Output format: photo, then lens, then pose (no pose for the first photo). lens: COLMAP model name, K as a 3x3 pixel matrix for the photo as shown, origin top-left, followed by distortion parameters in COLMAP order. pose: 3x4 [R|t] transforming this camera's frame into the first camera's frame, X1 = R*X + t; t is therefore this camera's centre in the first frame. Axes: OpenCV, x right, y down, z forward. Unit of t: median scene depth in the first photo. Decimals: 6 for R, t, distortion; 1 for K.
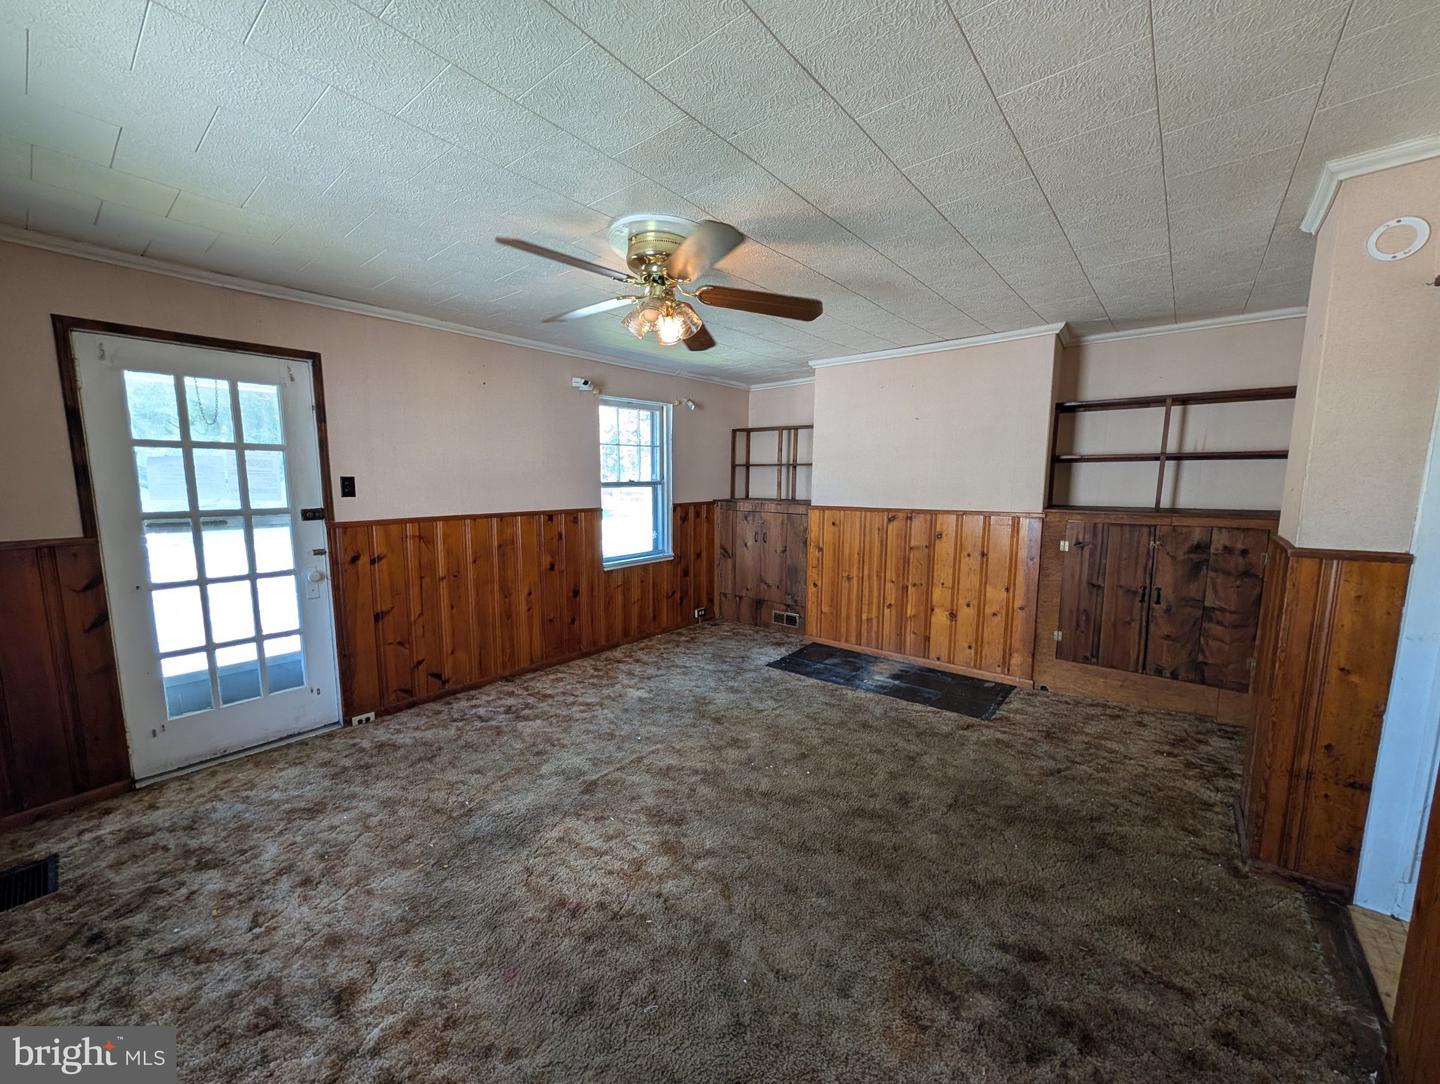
lens RADIAL K [[554.4, 0, 713.6], [0, 554.4, 547.1], [0, 0, 1]] dist [0.001184, 0.000104]
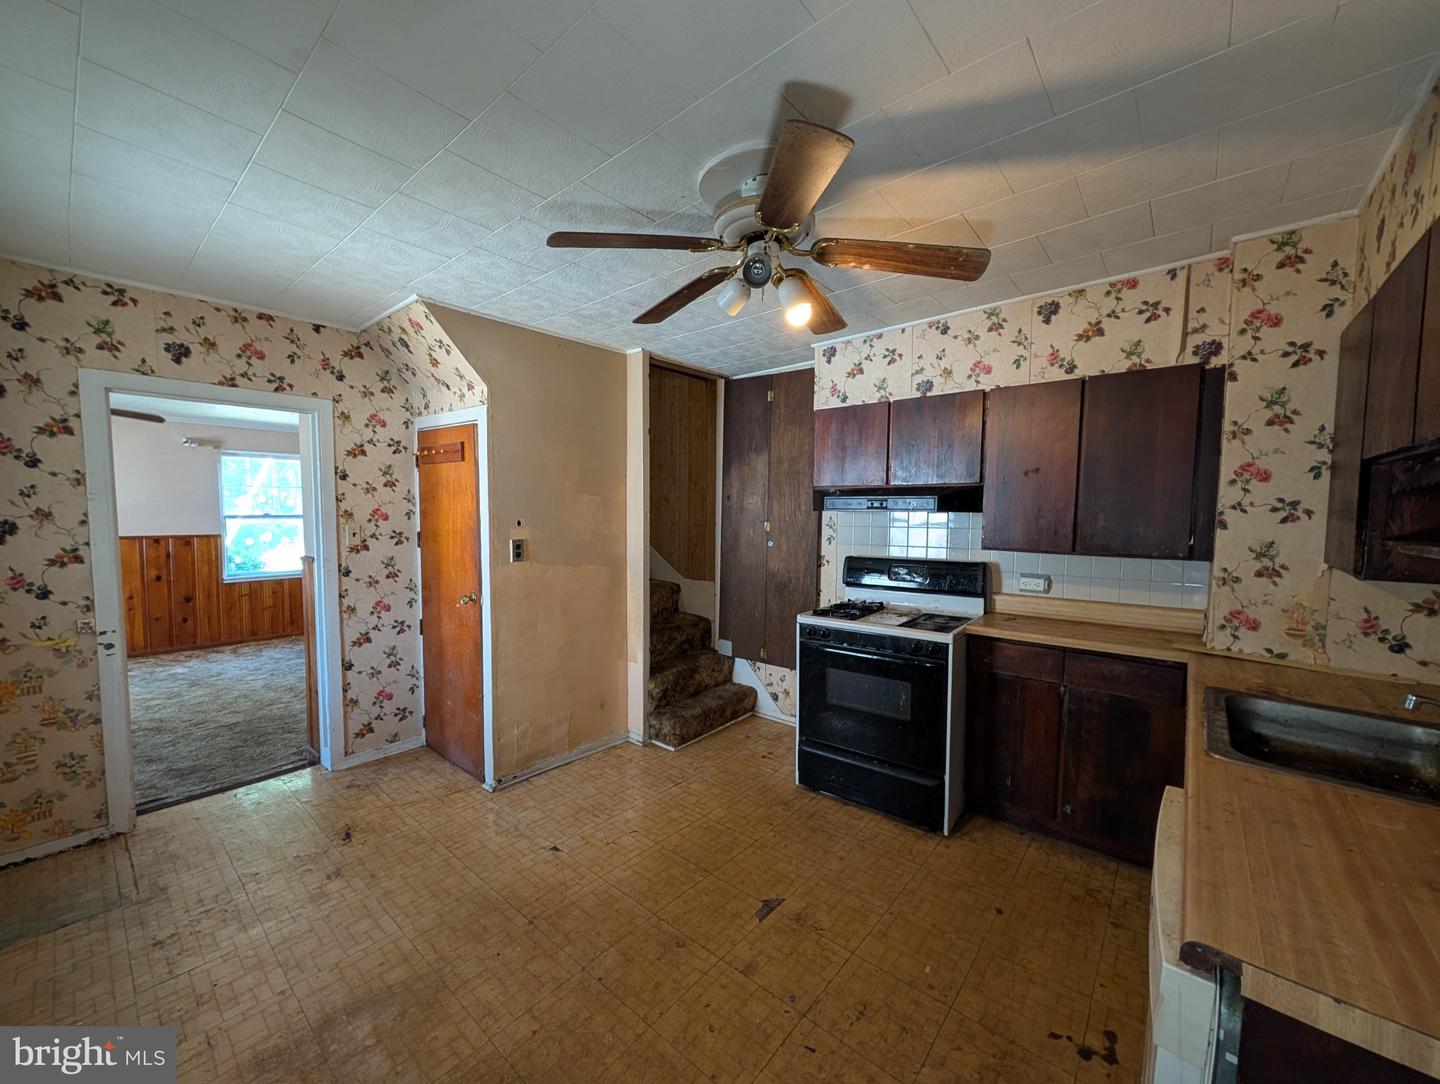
lens RADIAL K [[554.4, 0, 713.6], [0, 554.4, 547.1], [0, 0, 1]] dist [0.001184, 0.000104]
pose [[0.999956, 0.009390, -0.000883, 1.202584], [-0.009427, 0.998043, -0.061817, 0.035706], [0.000300, 0.061822, 0.998087, -0.381496]]
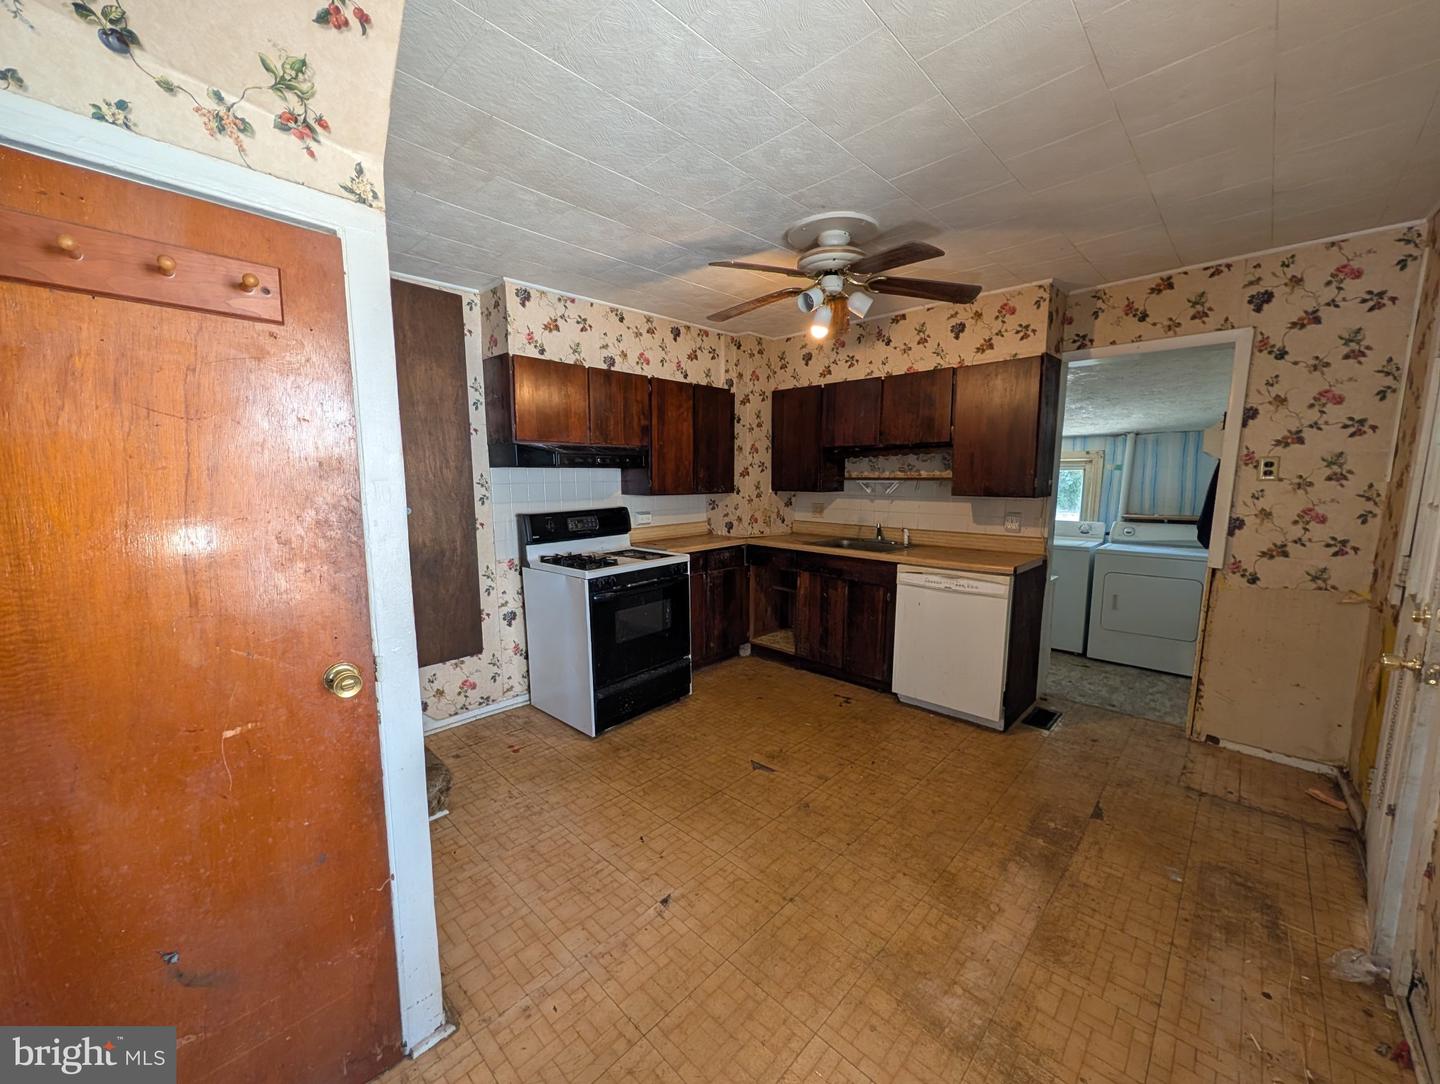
lens RADIAL K [[551.7, 0, 713.5], [0, 551.7, 548.0], [0, 0, 1]] dist [0.000926, 0.000526]
pose [[0.071962, -0.132256, 0.988600, 0.556876], [0.129747, 0.983989, 0.122194, -0.024545], [-0.988932, 0.119475, 0.087969, 0.169735]]
